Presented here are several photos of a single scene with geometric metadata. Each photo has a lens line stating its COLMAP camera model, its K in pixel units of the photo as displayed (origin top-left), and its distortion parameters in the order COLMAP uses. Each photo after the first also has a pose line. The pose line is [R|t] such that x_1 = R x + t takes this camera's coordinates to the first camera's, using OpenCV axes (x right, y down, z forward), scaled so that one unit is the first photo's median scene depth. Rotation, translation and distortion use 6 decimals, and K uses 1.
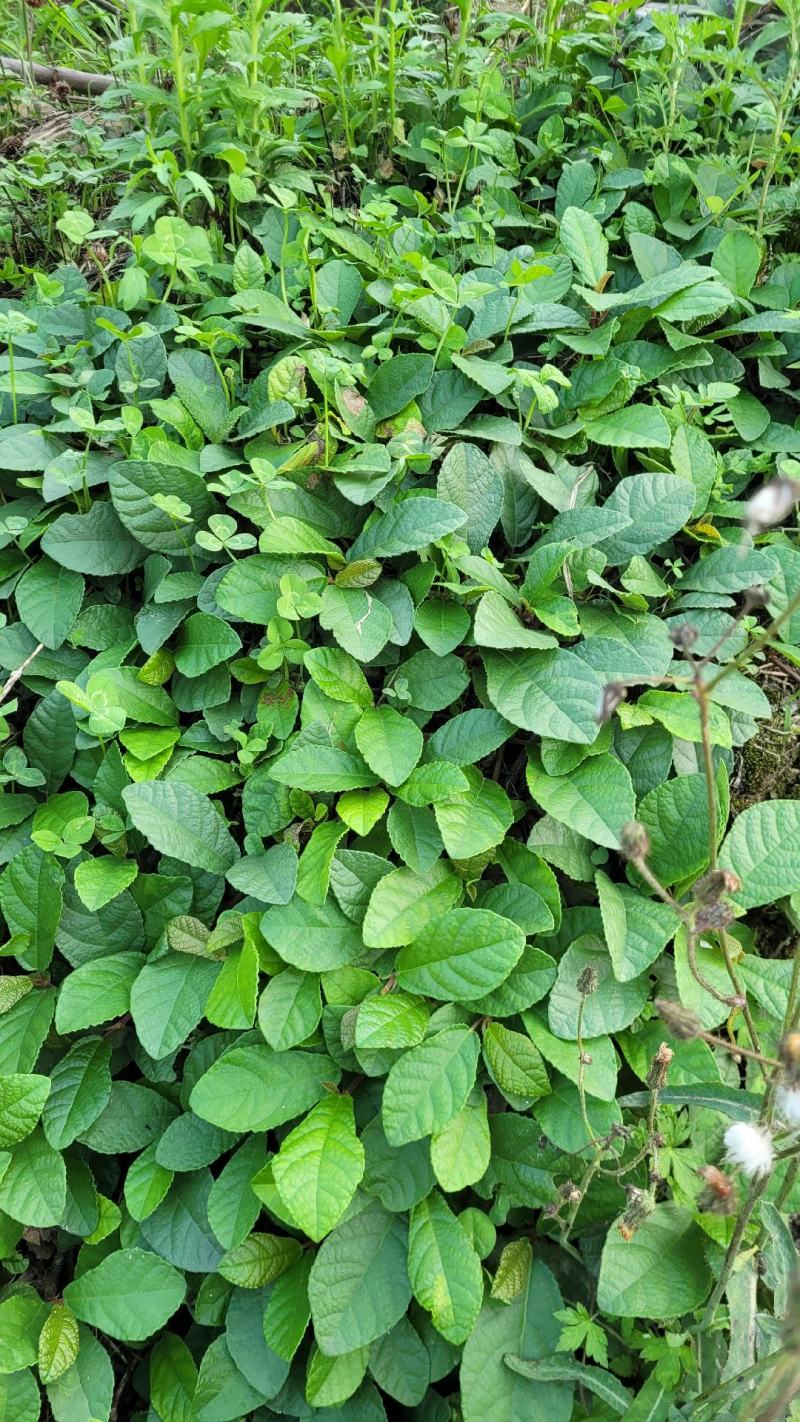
lens RADIAL K [[1169.2, 0, 400.0], [0, 1169.2, 711.0], [0, 0, 1]] dist [0.002135, -0.006650]
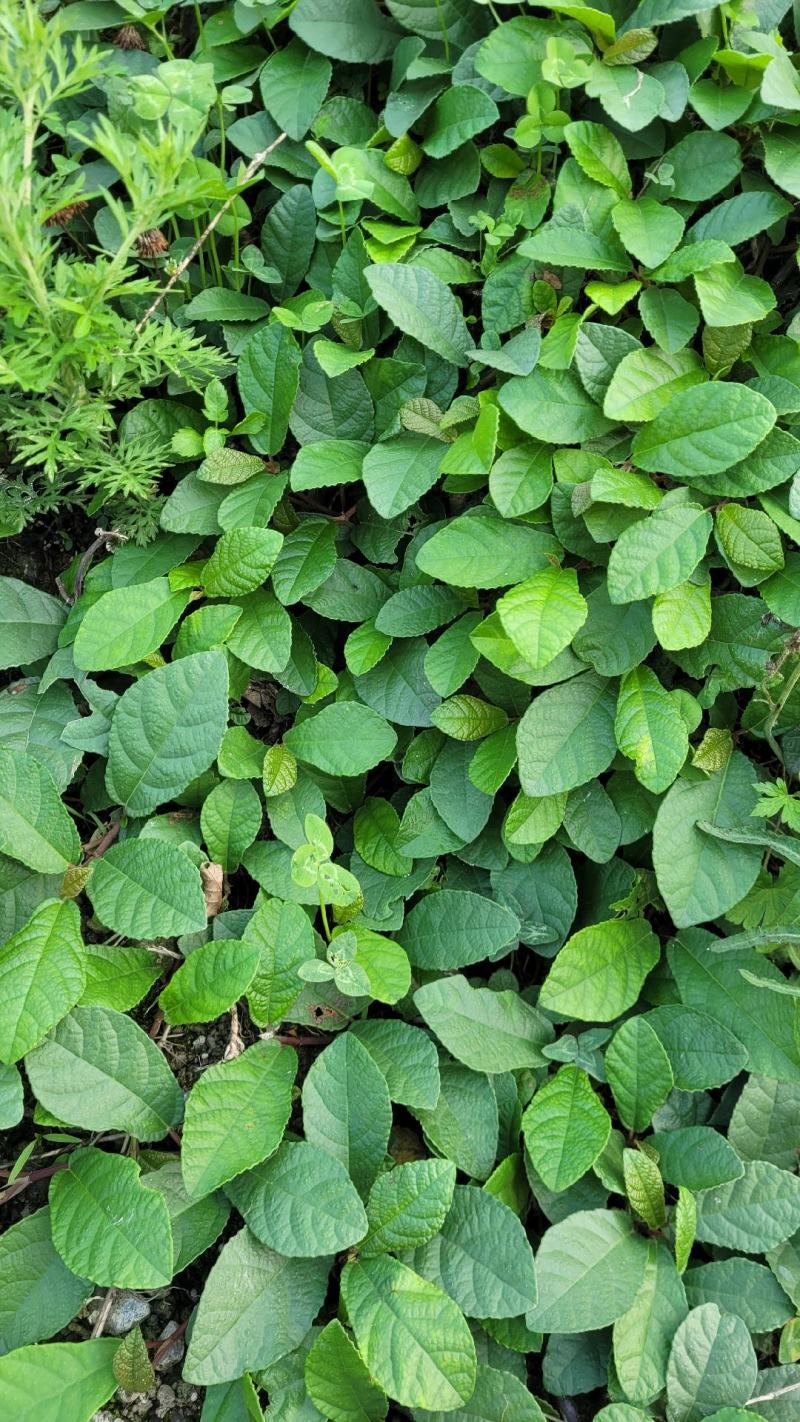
lens RADIAL K [[1169.2, 0, 400.0], [0, 1169.2, 711.0], [0, 0, 1]] dist [0.002135, -0.006650]
pose [[0.985354, 0.108585, -0.131476, -0.041683], [-0.076636, 0.970780, 0.227407, 0.218885], [0.152328, -0.214001, 0.964883, -0.023451]]
